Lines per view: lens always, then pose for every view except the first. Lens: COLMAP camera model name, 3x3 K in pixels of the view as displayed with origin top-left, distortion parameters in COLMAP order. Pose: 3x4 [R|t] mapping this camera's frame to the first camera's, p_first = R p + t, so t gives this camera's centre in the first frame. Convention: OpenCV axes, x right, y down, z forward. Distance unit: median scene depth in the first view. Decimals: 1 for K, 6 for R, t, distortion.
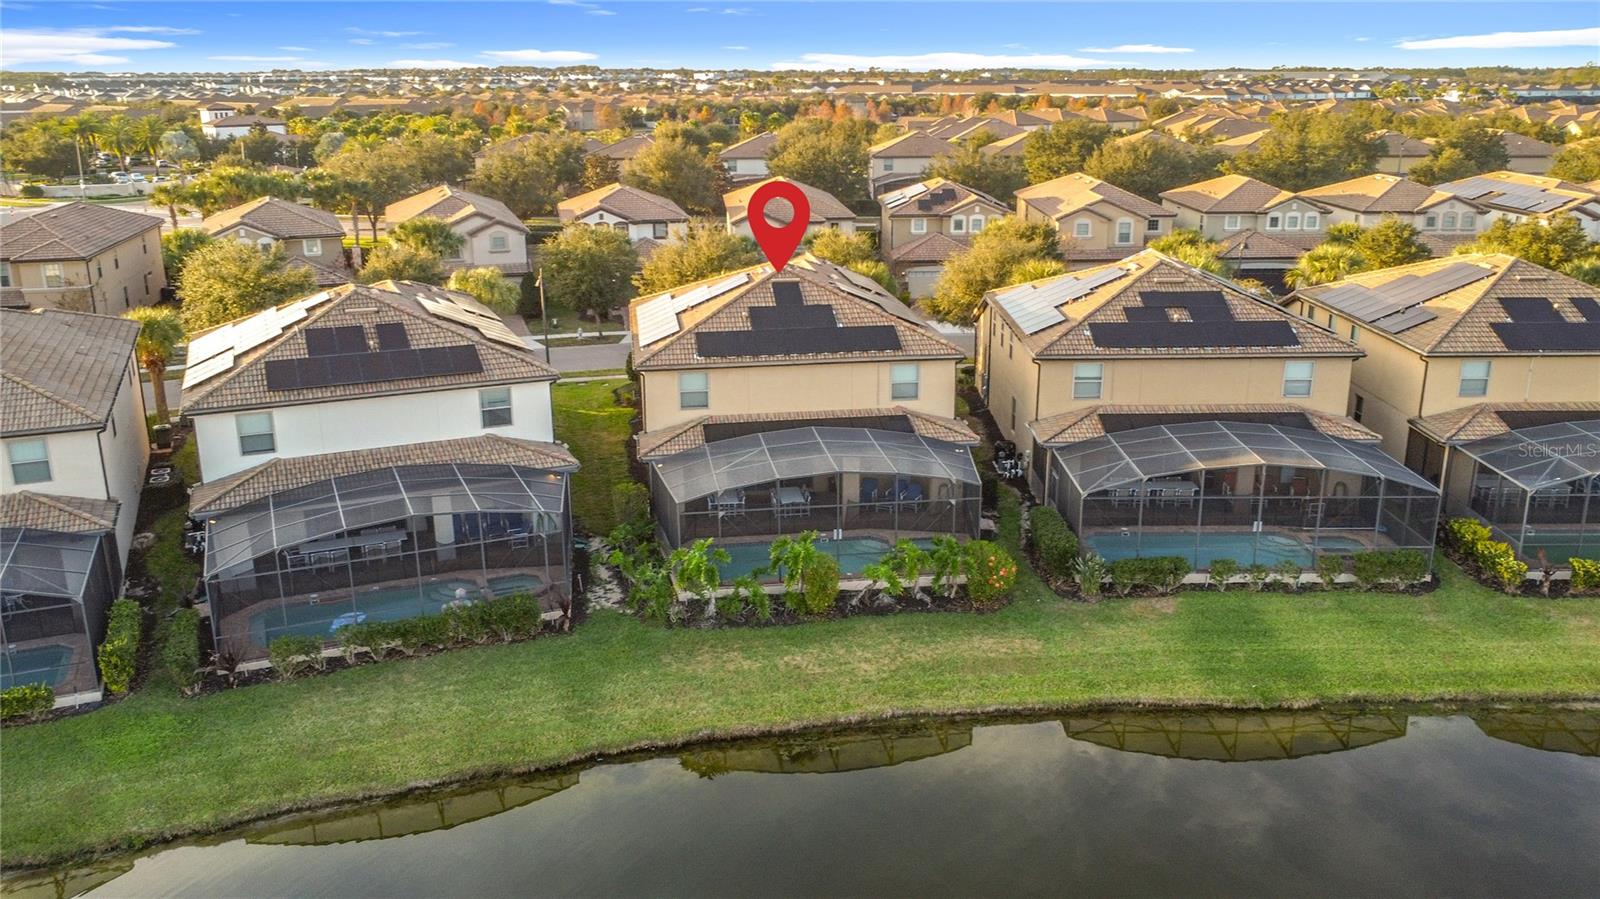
lens RADIAL K [[1273.2, 0, 800.0], [0, 1273.2, 449.5], [0, 0, 1]] dist [0.002112, -0.005628]
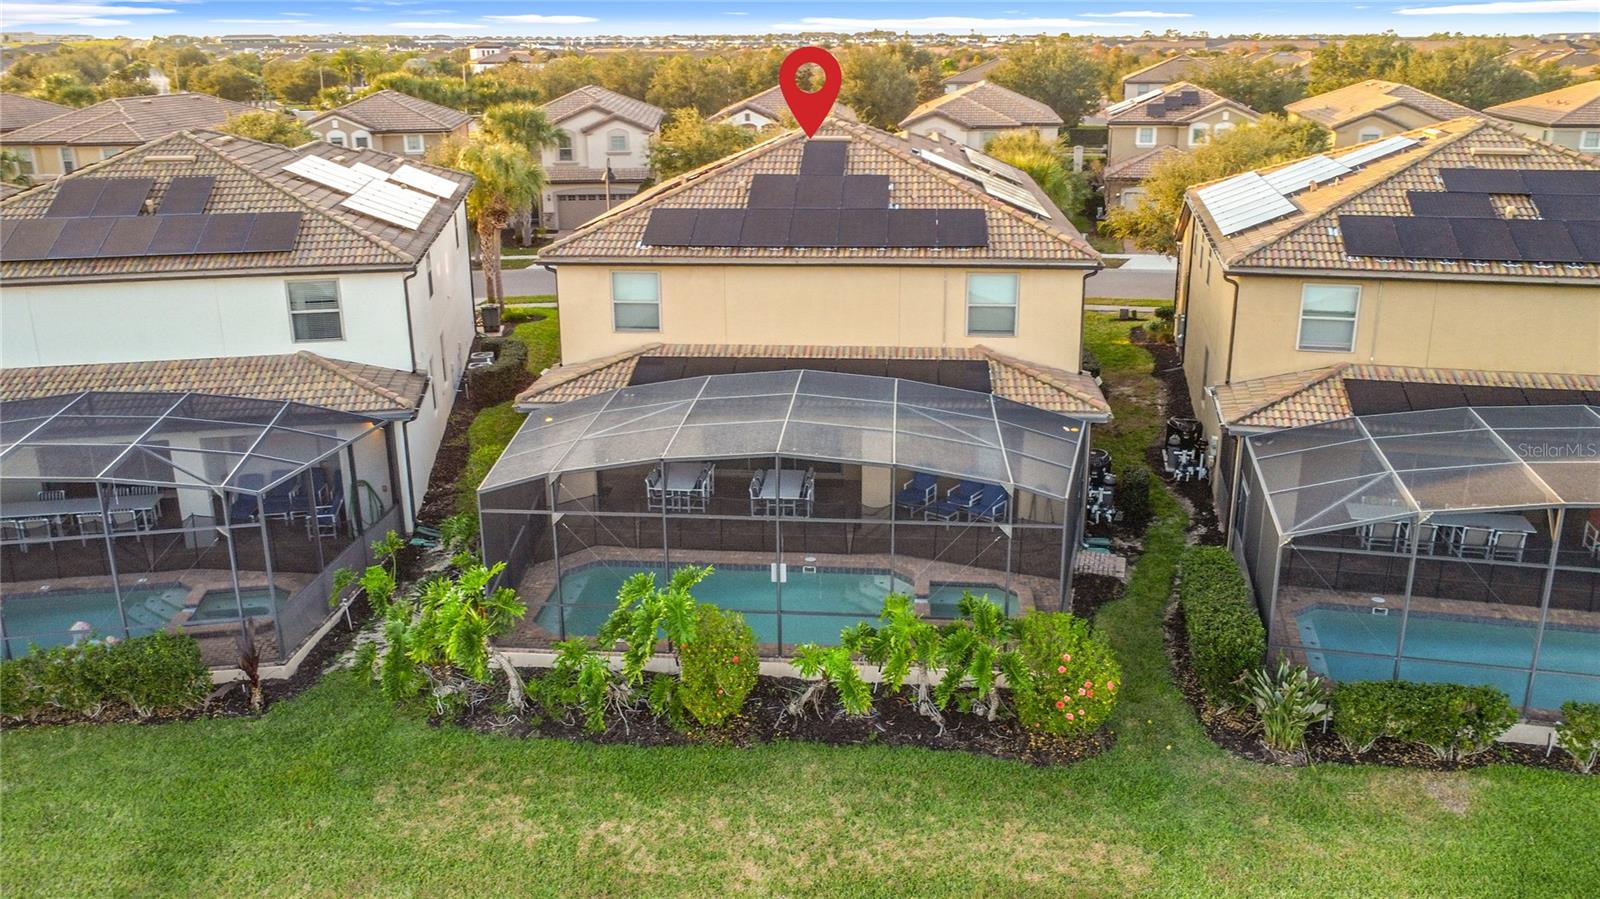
lens RADIAL K [[1229.4, 0, 798.4], [0, 1229.4, 402.8], [0, 0, 1]] dist [0.003402, -0.035469]
pose [[0.973114, 0.063510, -0.221395, 0.126288], [-0.064304, 0.997924, 0.003627, -0.004753], [0.221166, 0.010707, 0.975177, 0.443226]]
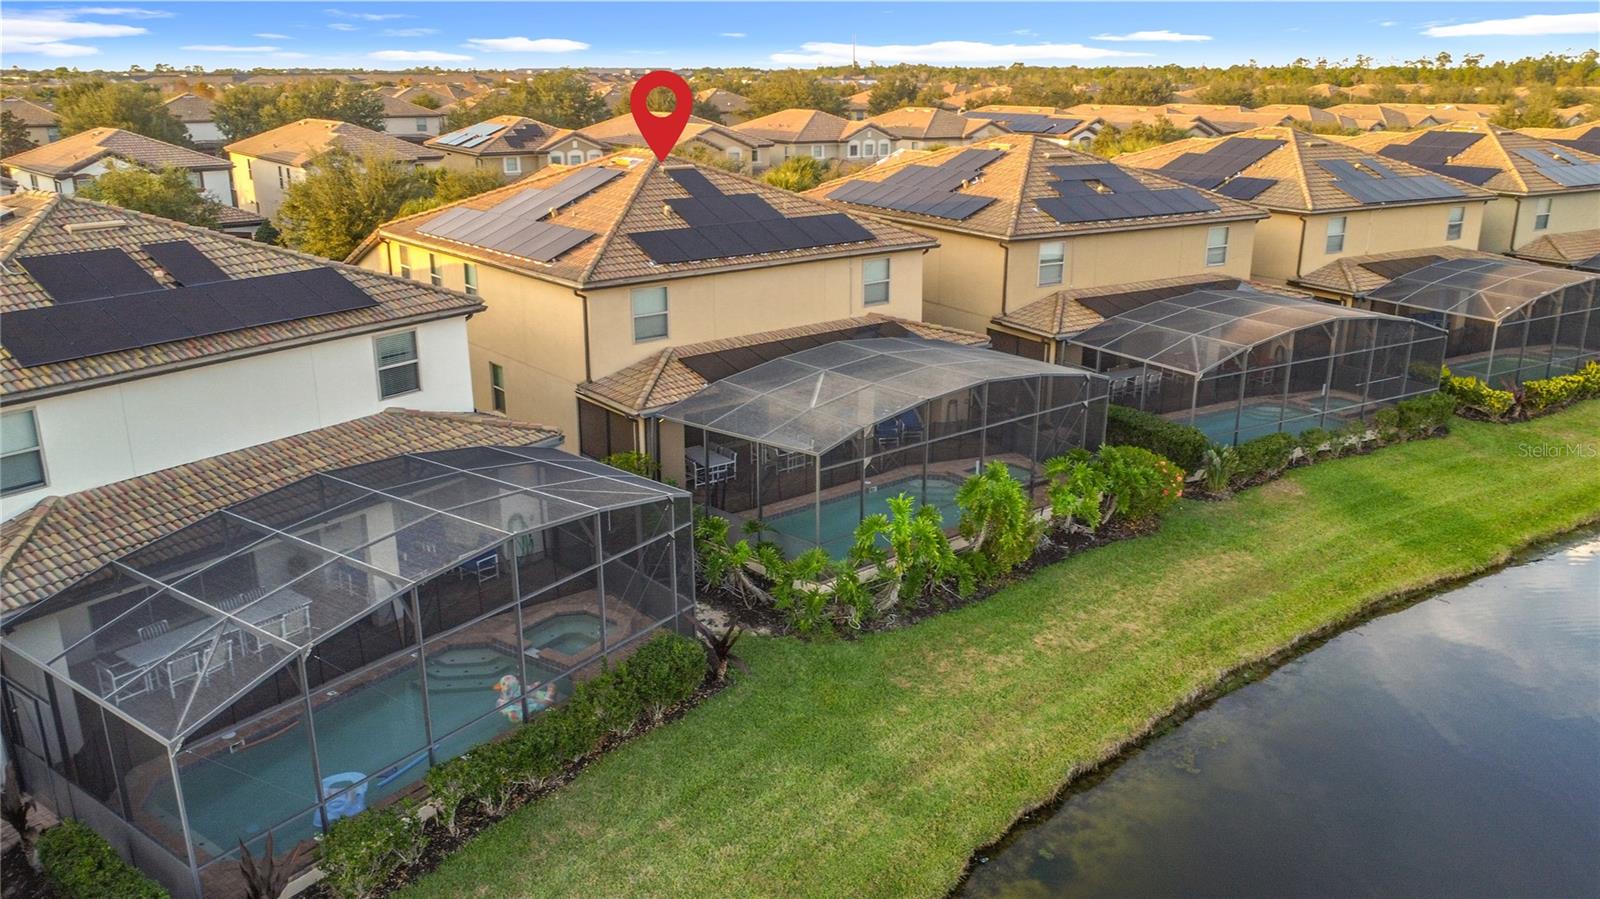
lens RADIAL K [[1209.5, 0, 800.0], [0, 1209.5, 449.5], [0, 0, 1]] dist [-0.031402, -0.001020]
pose [[0.854683, -0.147408, 0.497782, -0.353380], [0.141563, 0.988680, 0.049717, 0.005966], [-0.499476, 0.027975, 0.865876, 0.389124]]
